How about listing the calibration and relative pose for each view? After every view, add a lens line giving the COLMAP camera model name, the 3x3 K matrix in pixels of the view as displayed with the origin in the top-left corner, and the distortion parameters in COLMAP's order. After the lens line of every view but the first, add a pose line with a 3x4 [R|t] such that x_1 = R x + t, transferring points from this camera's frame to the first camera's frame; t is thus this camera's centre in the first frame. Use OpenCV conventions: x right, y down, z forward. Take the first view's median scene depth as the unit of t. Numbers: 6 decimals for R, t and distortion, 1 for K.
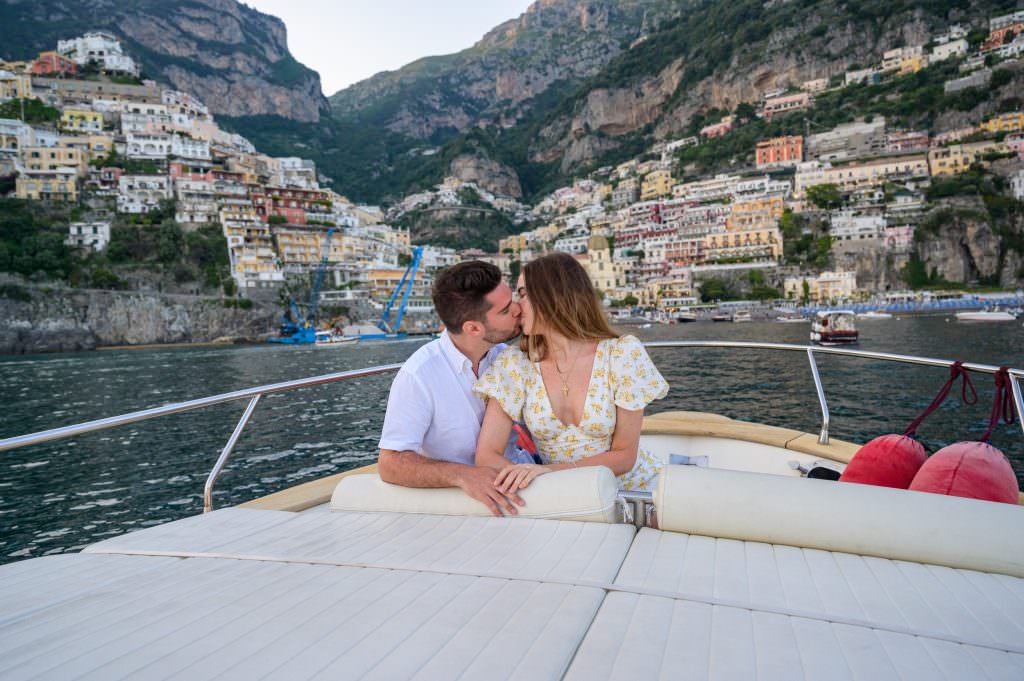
lens RADIAL K [[683.9, 0, 499.9], [0, 683.9, 337.8], [0, 0, 1]] dist [-0.001593, 0.003960]
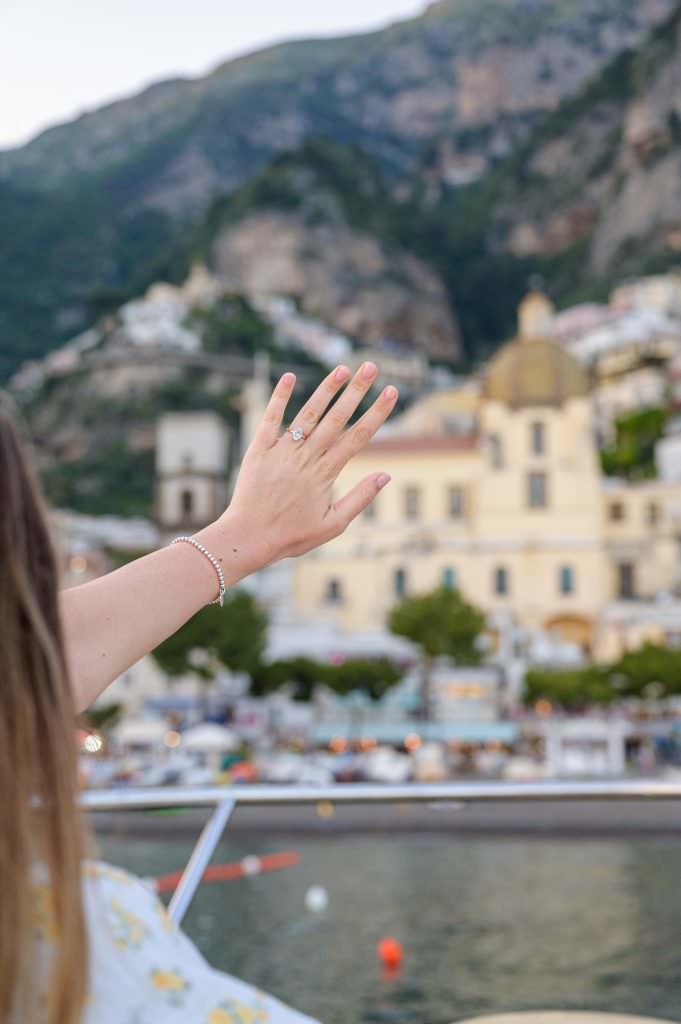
lens RADIAL K [[1818.1, 0, 340.5], [0, 1818.1, 512.0], [0, 0, 1]] dist [0.054625, 0.221359]
pose [[0.994735, 0.023247, -0.099811, 0.114473], [-0.039314, 0.985980, -0.162167, -0.013828], [0.094642, 0.165237, 0.981702, 0.408487]]
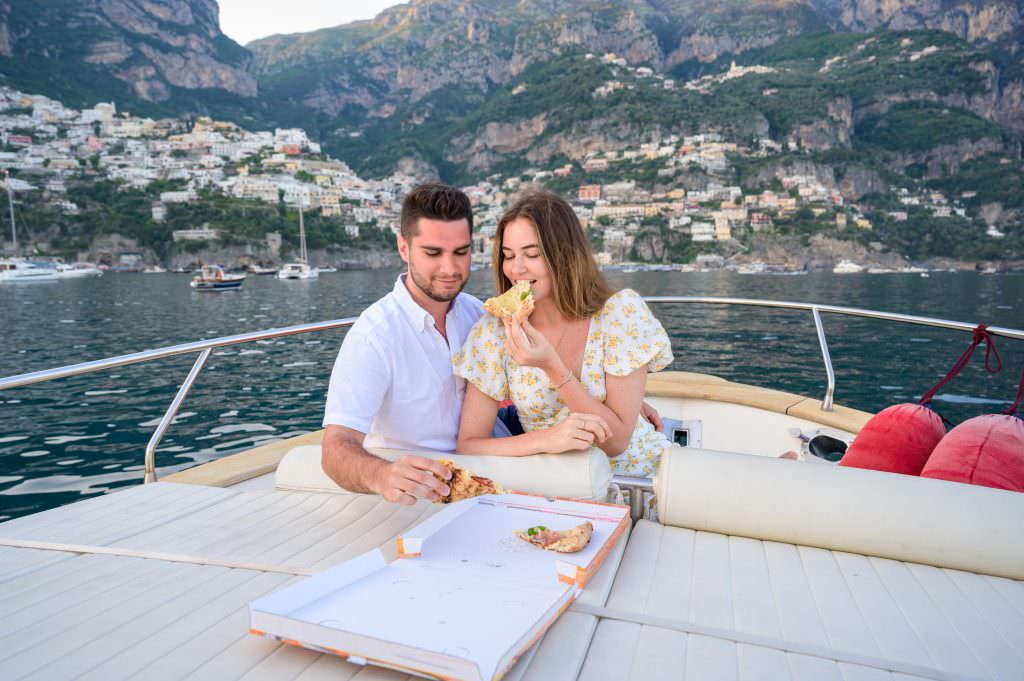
lens RADIAL K [[684.6, 0, 515.4], [0, 684.6, 338.5], [0, 0, 1]] dist [-0.004615, 0.007157]
pose [[0.969814, 0.021505, 0.242896, -0.313888], [-0.039744, 0.996724, 0.070442, 0.037150], [-0.240585, -0.077969, 0.967491, -1.011993]]
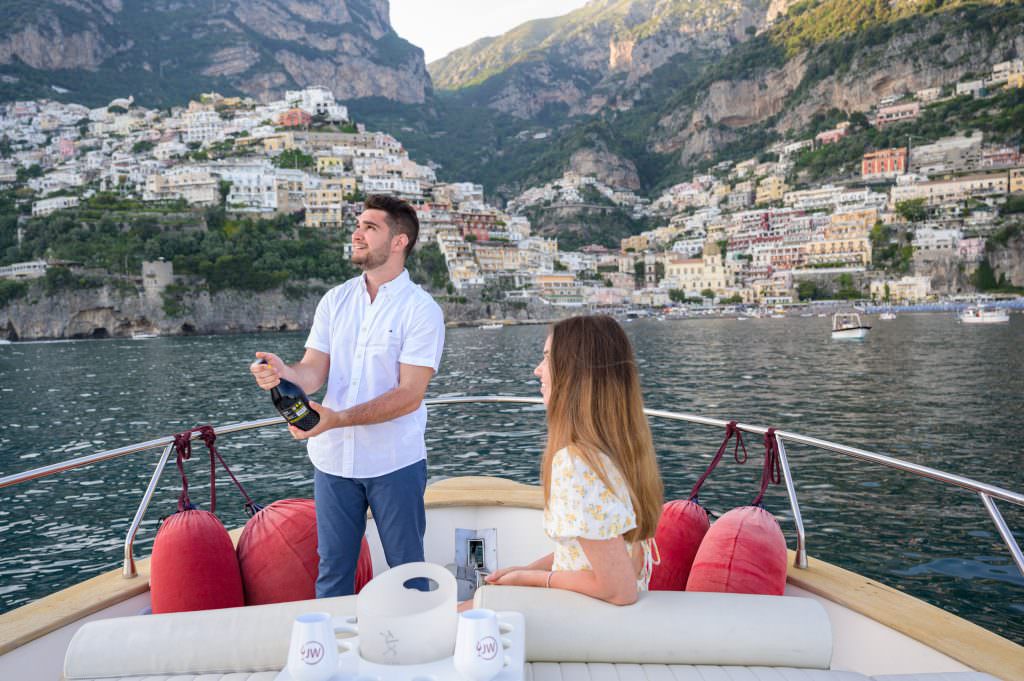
lens RADIAL K [[809.2, 0, 514.9], [0, 809.2, 347.1], [0, 0, 1]] dist [-0.002484, 0.011629]
pose [[0.994087, 0.018509, -0.106999, -0.034615], [-0.016641, 0.999693, 0.018331, 0.008767], [0.107306, -0.016442, 0.994090, -0.354662]]
